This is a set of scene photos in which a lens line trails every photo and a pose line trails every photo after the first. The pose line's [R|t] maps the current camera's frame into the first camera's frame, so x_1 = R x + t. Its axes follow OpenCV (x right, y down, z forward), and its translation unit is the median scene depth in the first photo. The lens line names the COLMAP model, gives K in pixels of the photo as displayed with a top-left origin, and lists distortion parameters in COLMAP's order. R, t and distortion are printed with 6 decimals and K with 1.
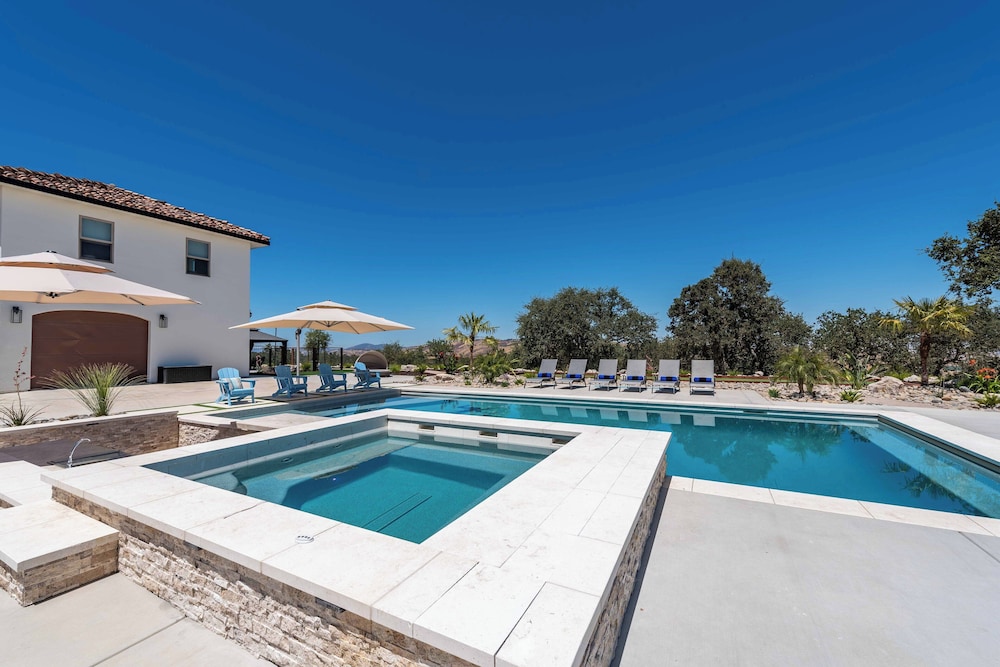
lens RADIAL K [[395.1, 0, 500.0], [0, 395.1, 333.5], [0, 0, 1]] dist [-0.000202, -0.000004]
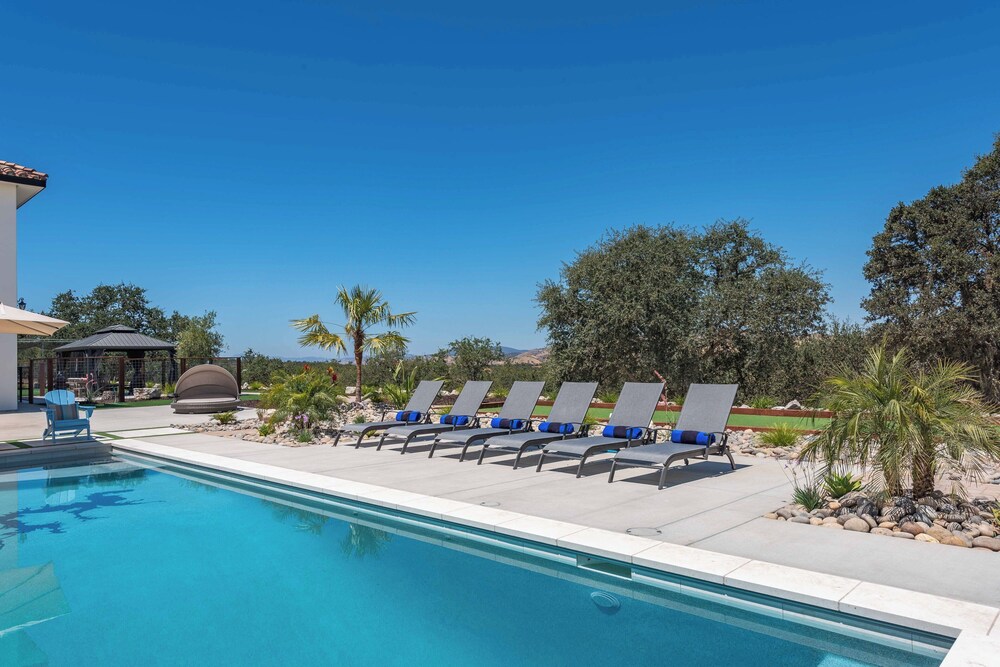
lens RADIAL K [[666.6, 0, 500.0], [0, 666.6, 333.5], [0, 0, 1]] dist [-0.003936, -0.001406]
pose [[0.960682, -0.022555, -0.276733, 0.328946], [0.025584, 0.999646, 0.007341, 0.006337], [0.276469, -0.014132, 0.960919, 0.219660]]
